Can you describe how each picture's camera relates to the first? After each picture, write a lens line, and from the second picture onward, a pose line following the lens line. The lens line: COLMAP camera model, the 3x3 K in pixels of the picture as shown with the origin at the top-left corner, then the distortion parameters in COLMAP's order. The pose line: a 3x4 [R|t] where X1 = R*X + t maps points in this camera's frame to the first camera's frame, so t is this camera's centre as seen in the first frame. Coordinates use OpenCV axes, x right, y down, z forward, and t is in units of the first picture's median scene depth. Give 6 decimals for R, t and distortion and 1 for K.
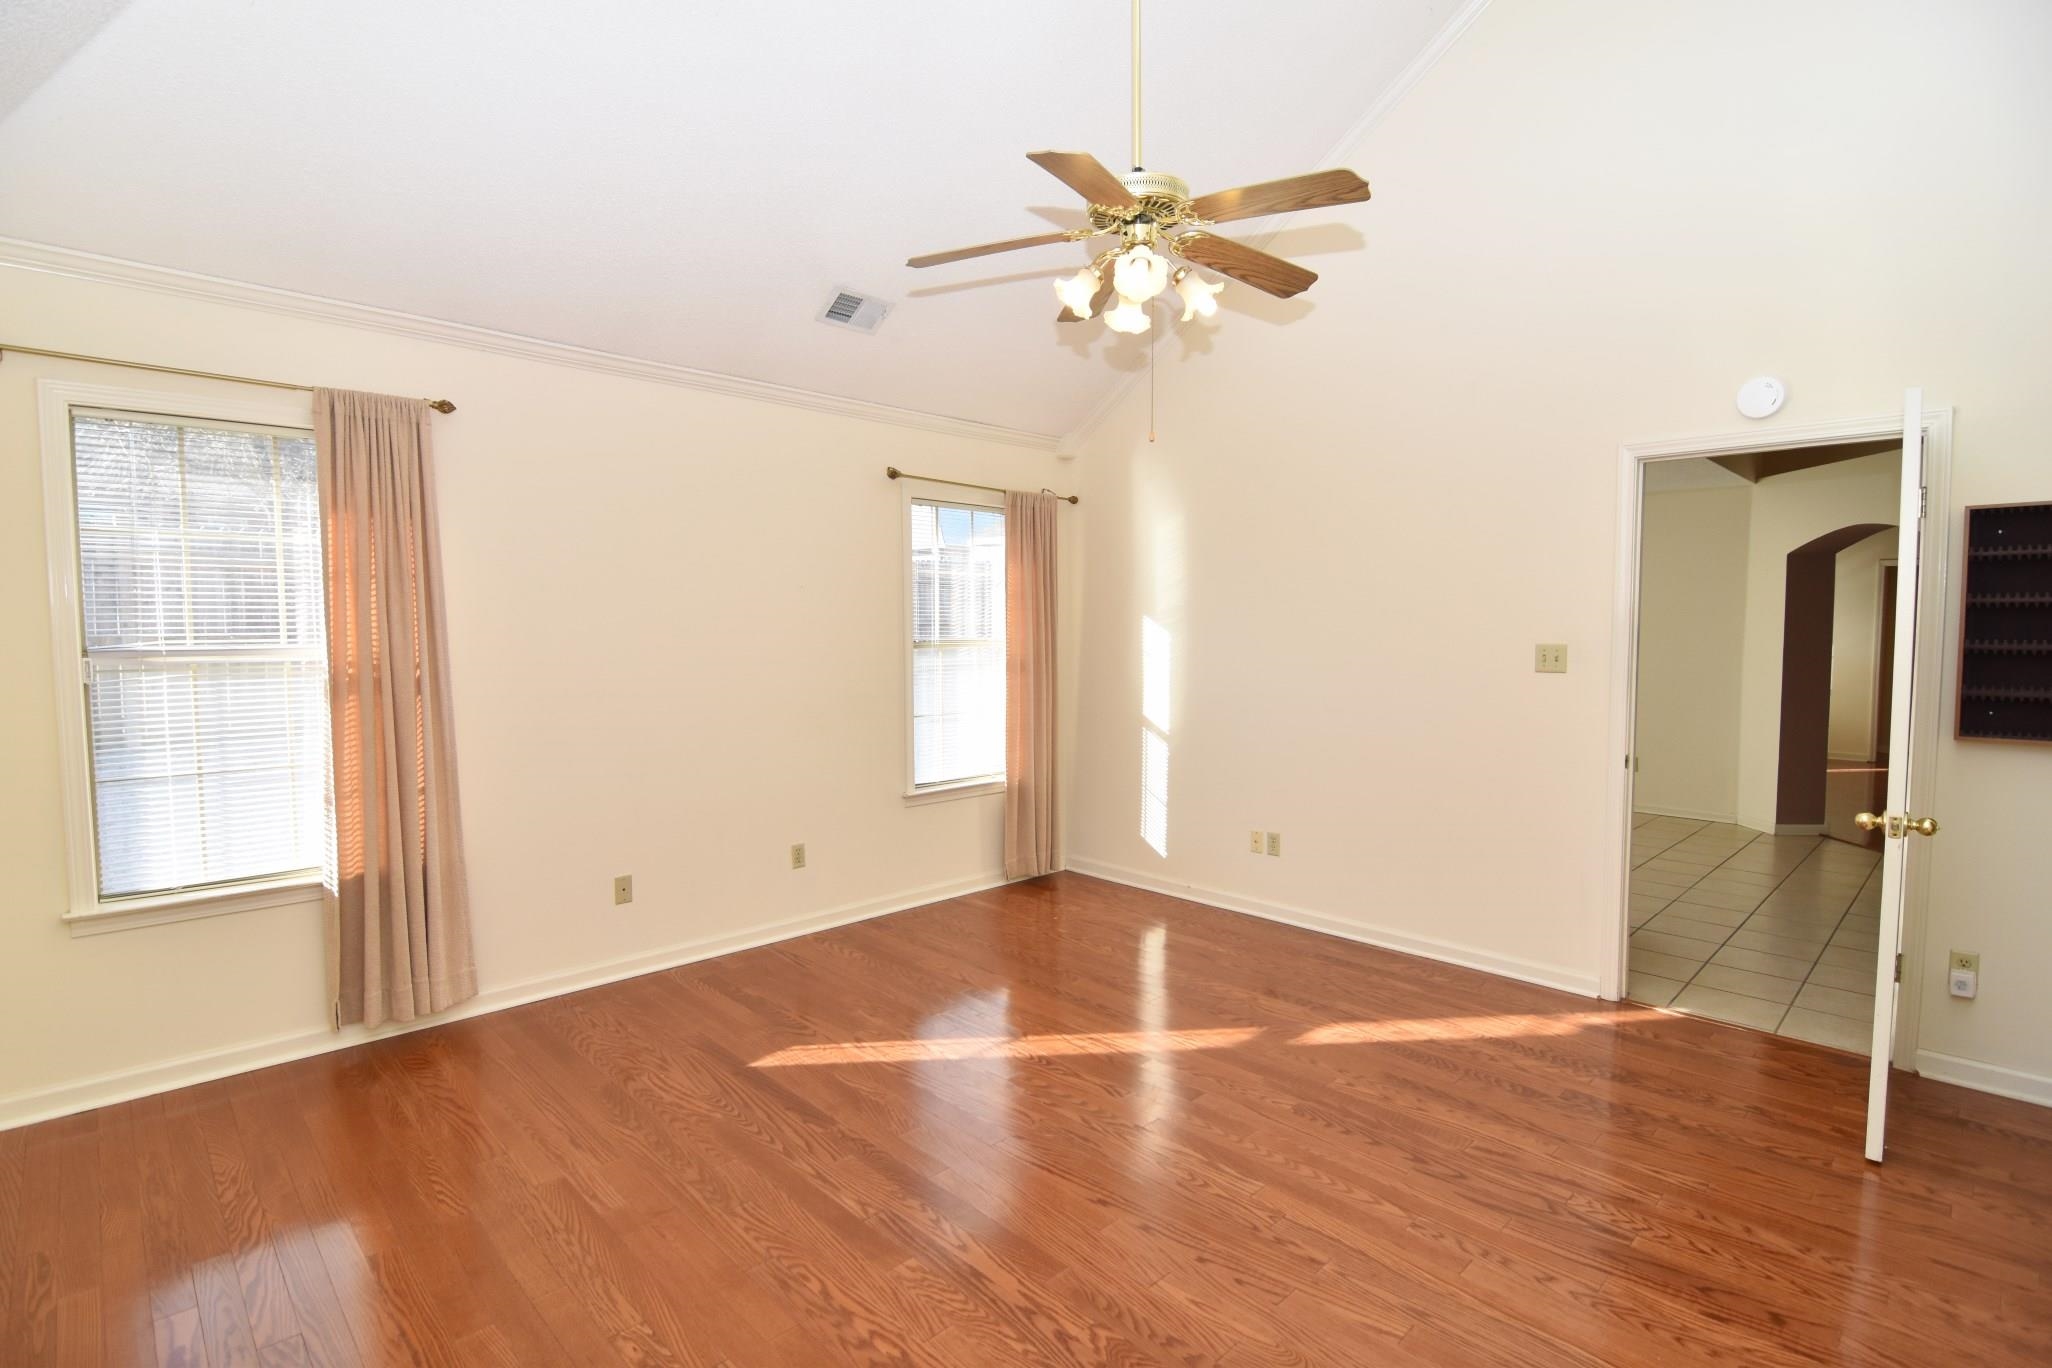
lens RADIAL K [[984.8, 0, 1023.2], [0, 984.8, 673.6], [0, 0, 1]] dist [-0.004724, -0.011138]
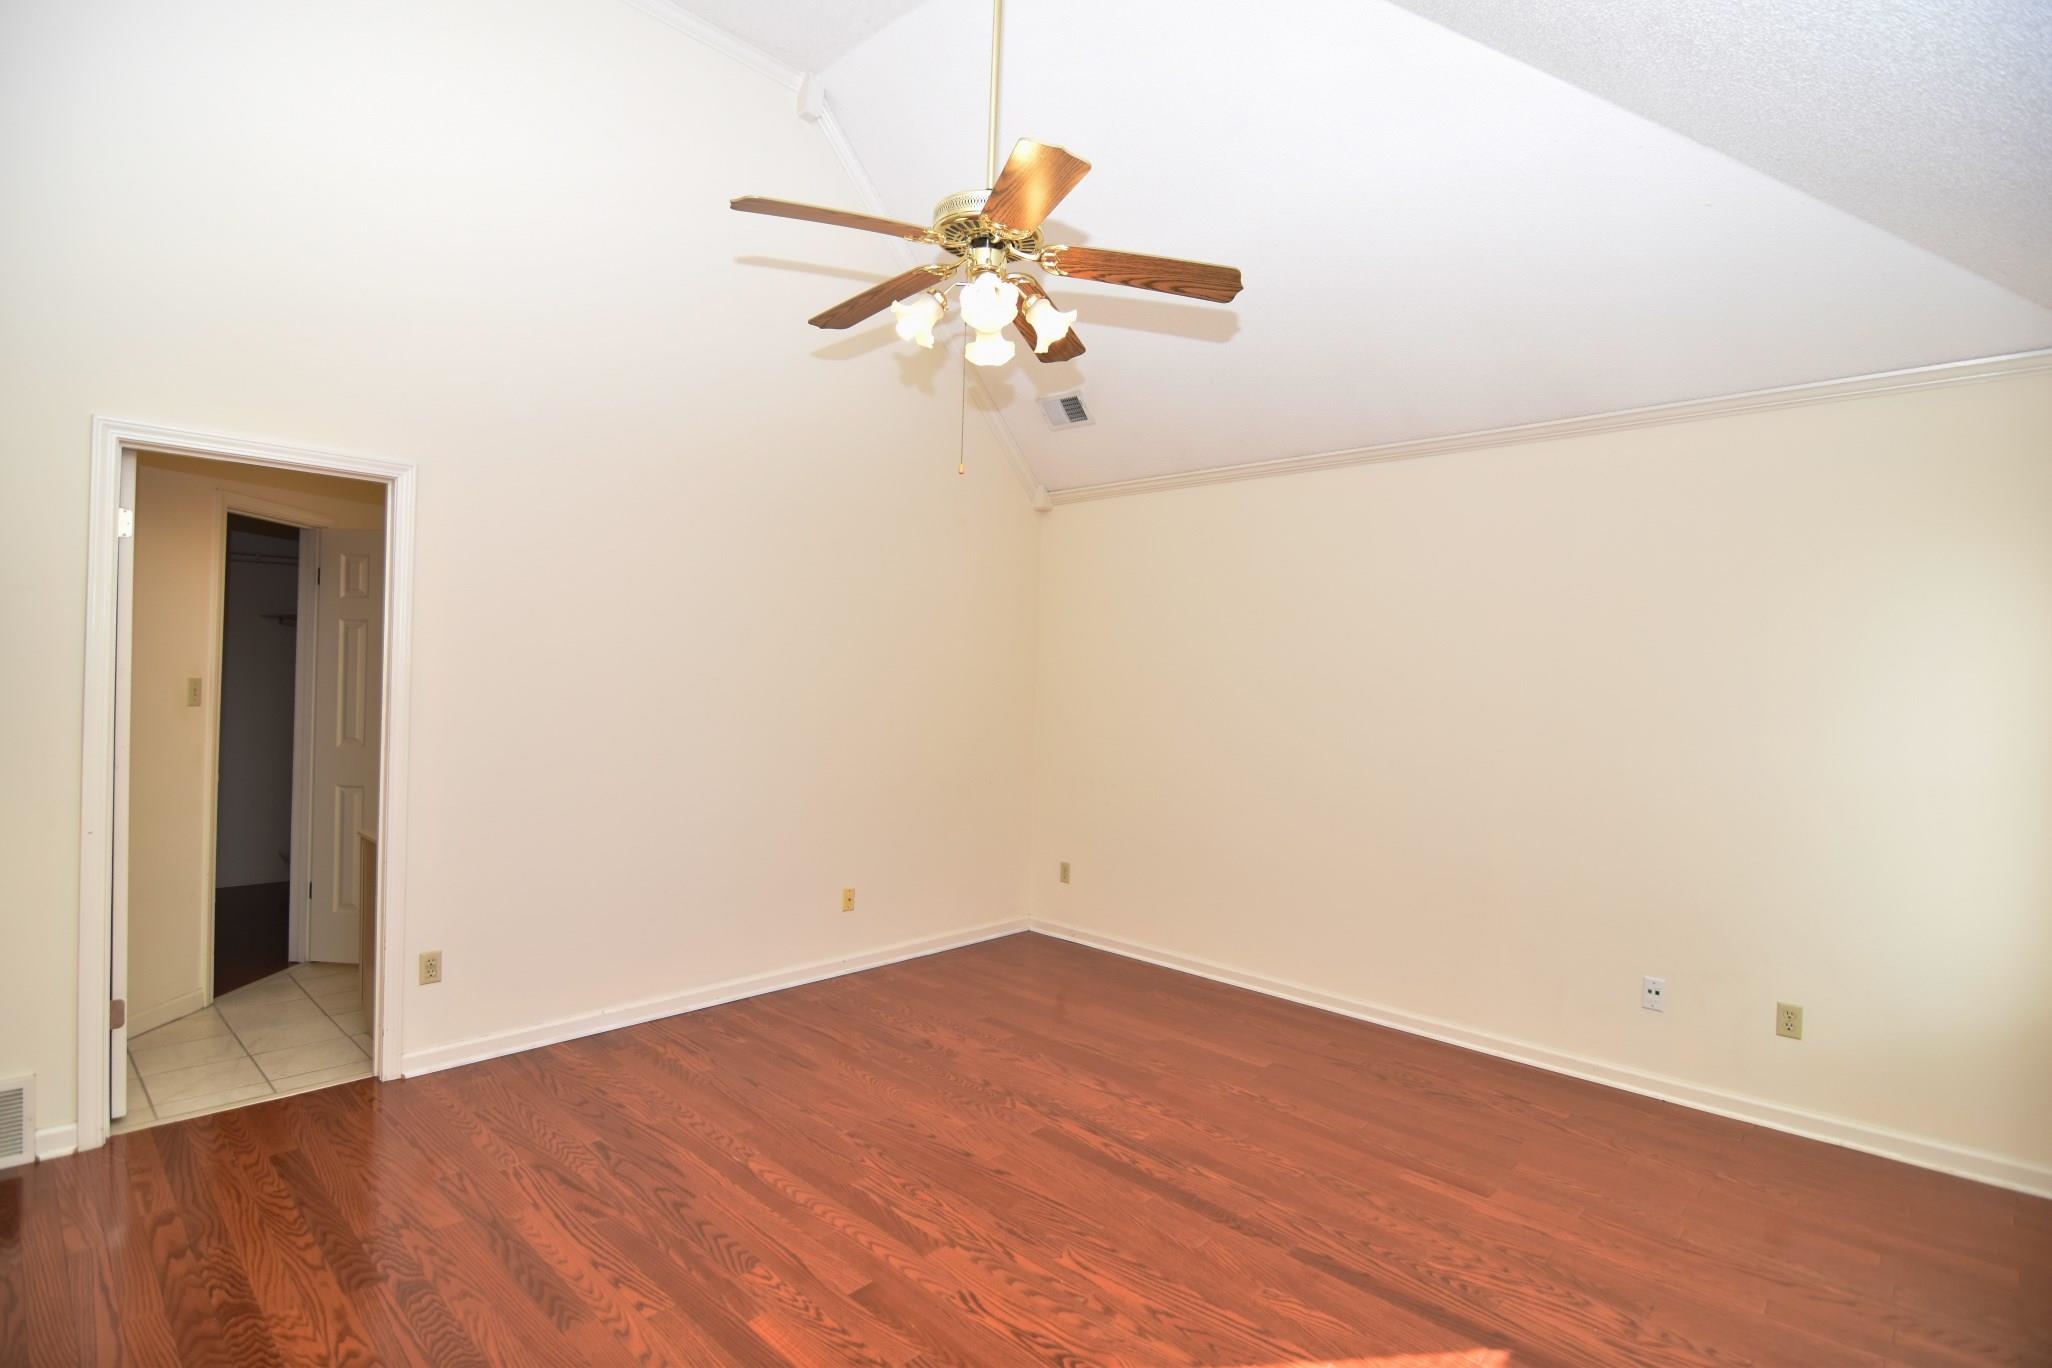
lens RADIAL K [[984.8, 0, 1021.5], [0, 984.8, 693.9], [0, 0, 1]] dist [-0.004724, -0.011138]
pose [[-0.998698, -0.029859, -0.041369, 0.090874], [-0.032355, 0.997611, 0.061038, -0.078664], [0.039448, 0.062298, -0.997278, 1.612926]]
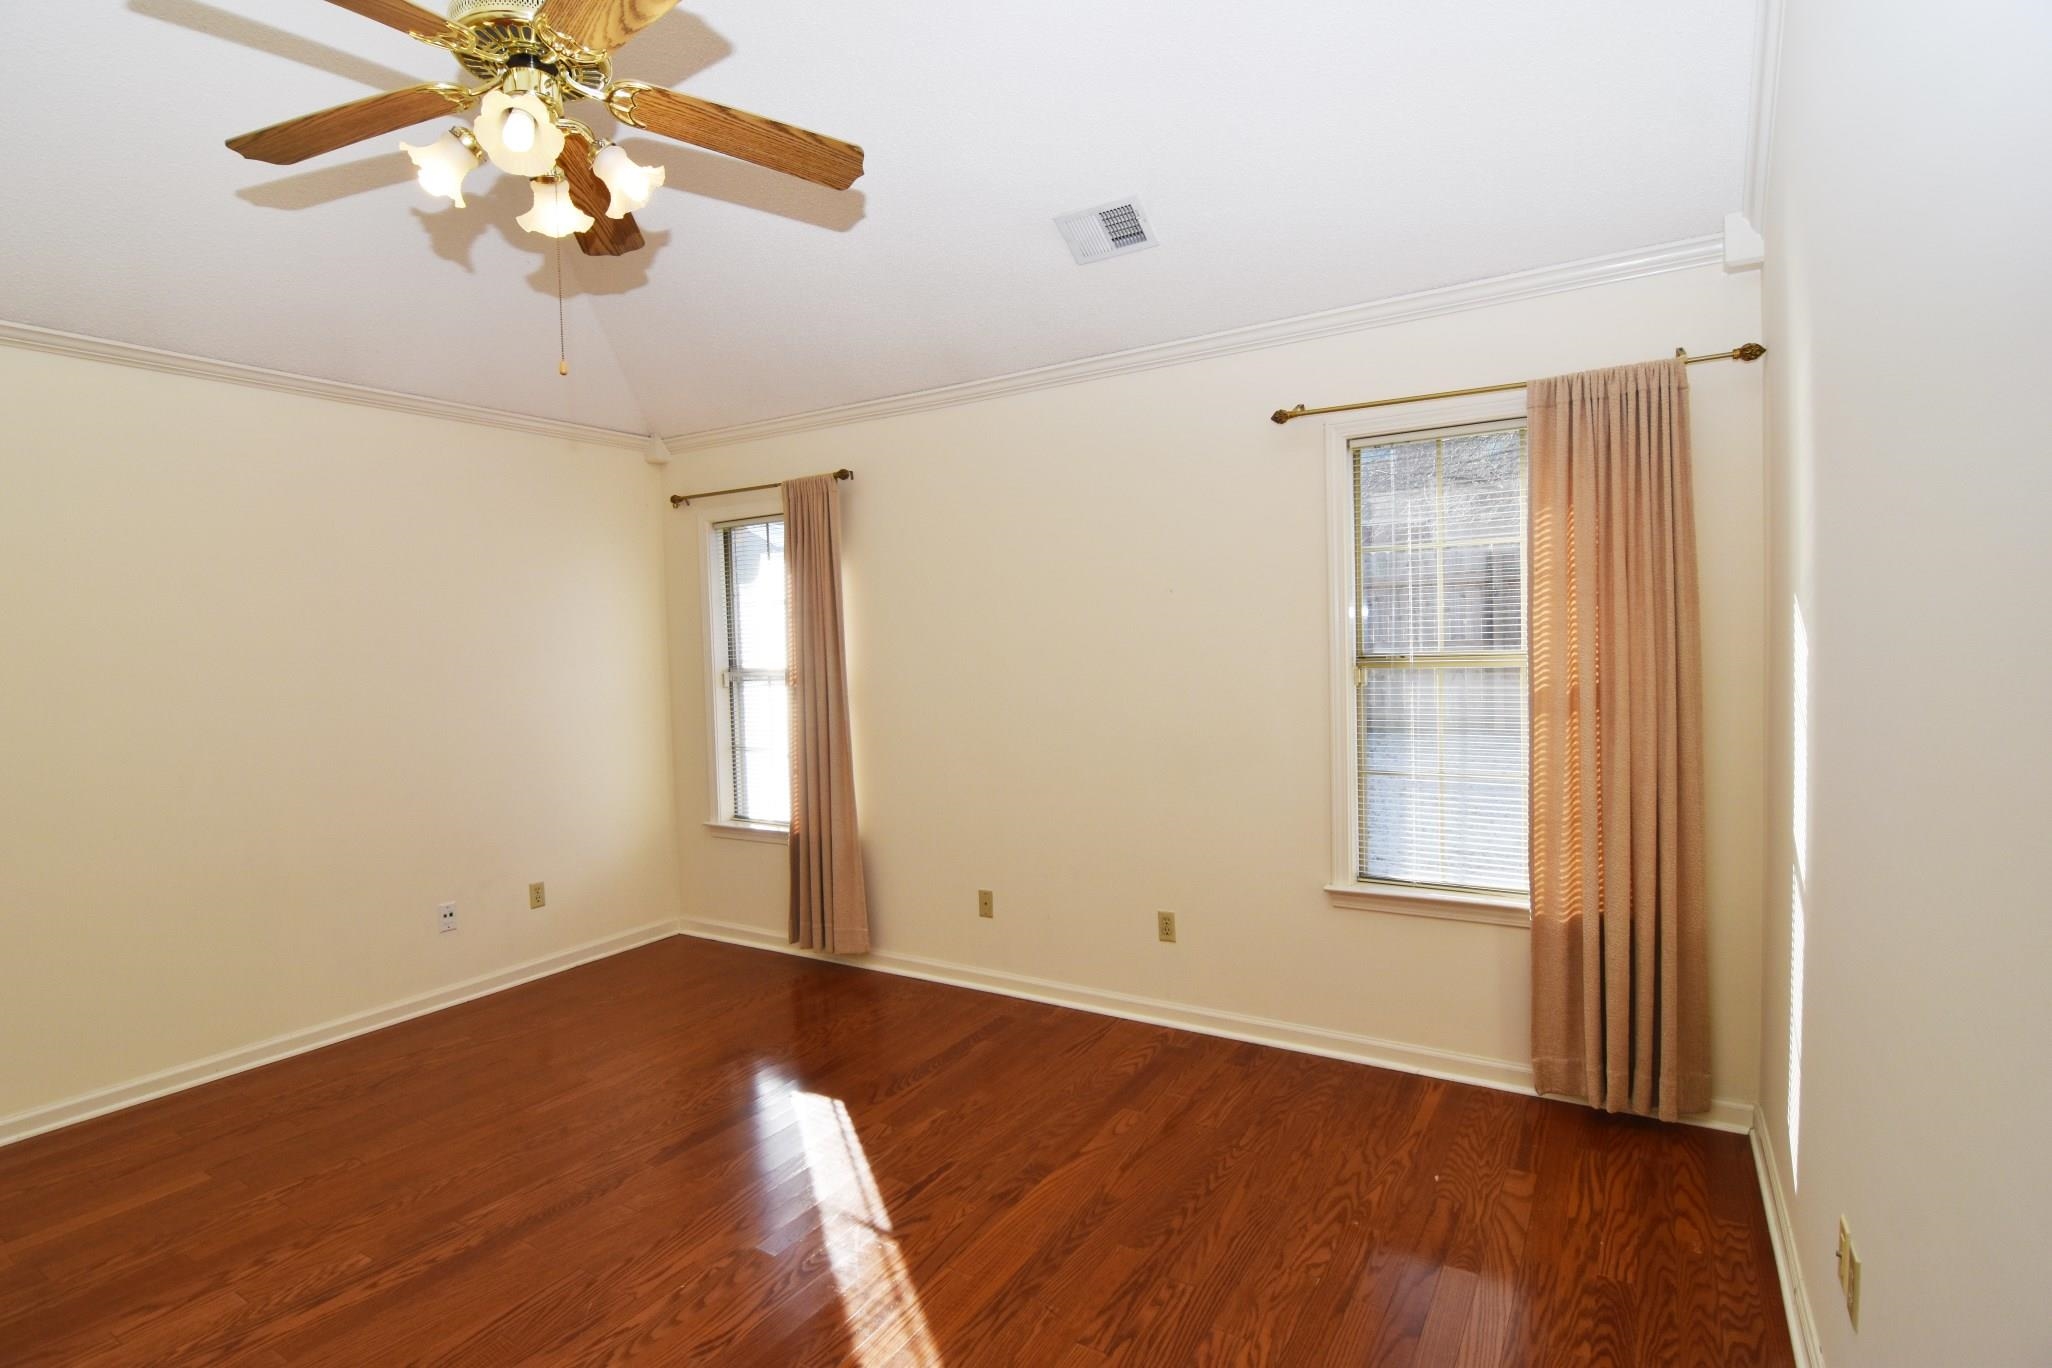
lens RADIAL K [[984.8, 0, 1032.2], [0, 984.8, 682.0], [0, 0, 1]] dist [-0.004724, -0.011138]
pose [[0.249884, 0.027717, -0.967879, 0.732123], [-0.017562, 0.999556, 0.024090, -0.045108], [0.968117, 0.010978, 0.250259, 0.976850]]
